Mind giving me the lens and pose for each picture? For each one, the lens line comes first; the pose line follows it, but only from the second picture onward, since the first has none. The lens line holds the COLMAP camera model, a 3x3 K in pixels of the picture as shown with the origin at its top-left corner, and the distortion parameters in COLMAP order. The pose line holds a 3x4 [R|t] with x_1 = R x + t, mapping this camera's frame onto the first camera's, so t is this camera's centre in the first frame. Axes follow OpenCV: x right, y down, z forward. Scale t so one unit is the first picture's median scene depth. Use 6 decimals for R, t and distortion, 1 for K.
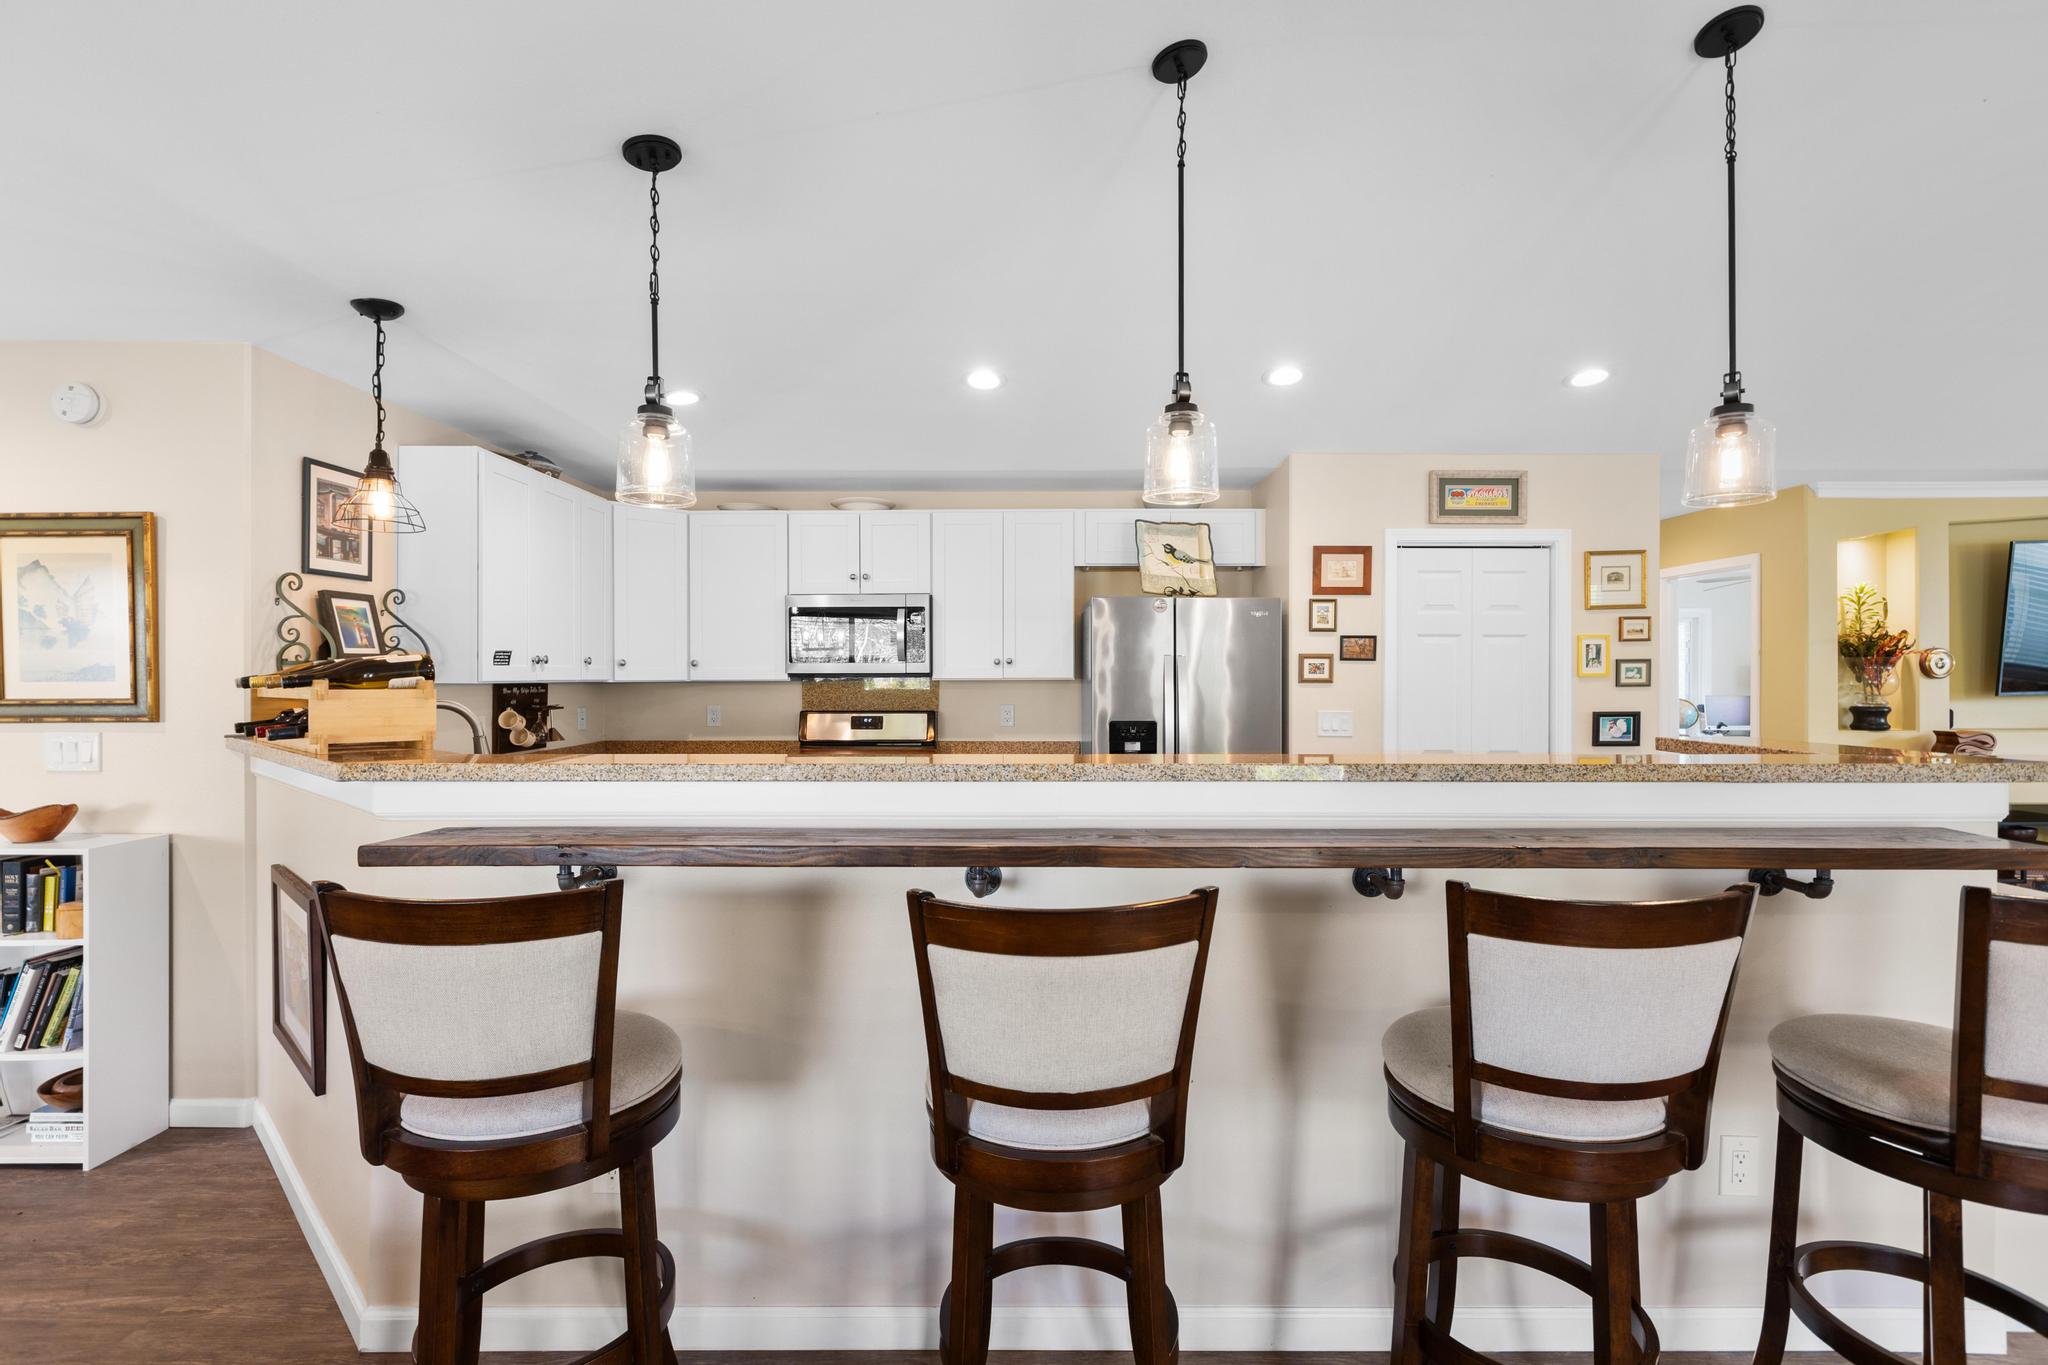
lens RADIAL K [[911.1, 0, 1023.3], [0, 911.1, 676.5], [0, 0, 1]] dist [-0.004702, 0.000152]
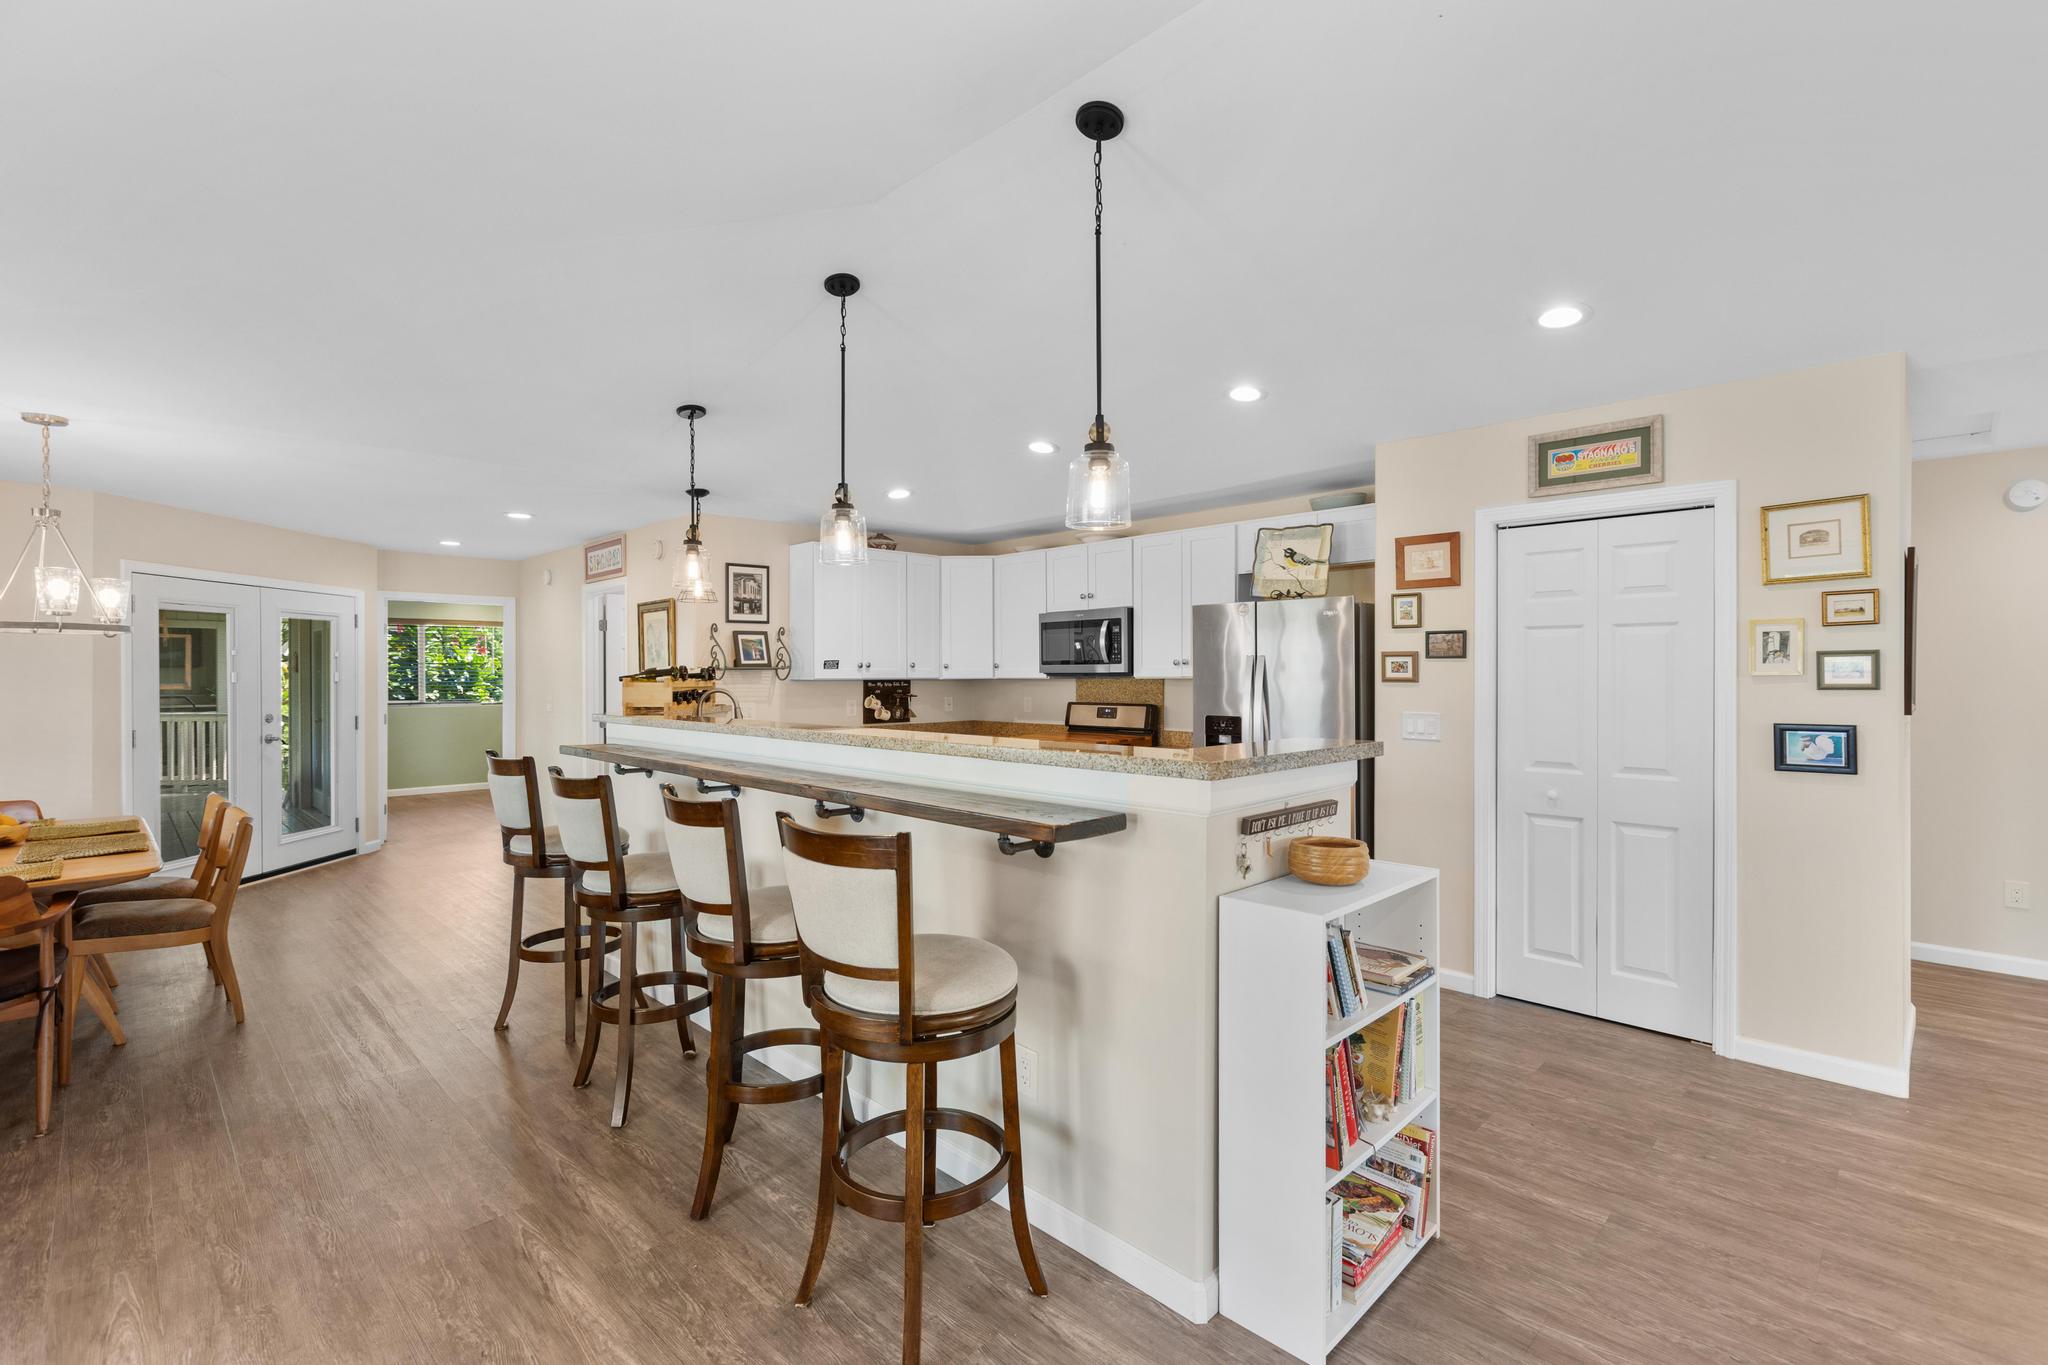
lens RADIAL K [[911.1, 0, 1007.2], [0, 911.1, 680.9], [0, 0, 1]] dist [-0.004702, 0.000152]
pose [[0.705263, 0.004050, -0.708934, 0.709343], [0.002558, 0.999963, 0.008258, -0.003251], [0.708941, -0.007637, 0.705227, 0.040086]]
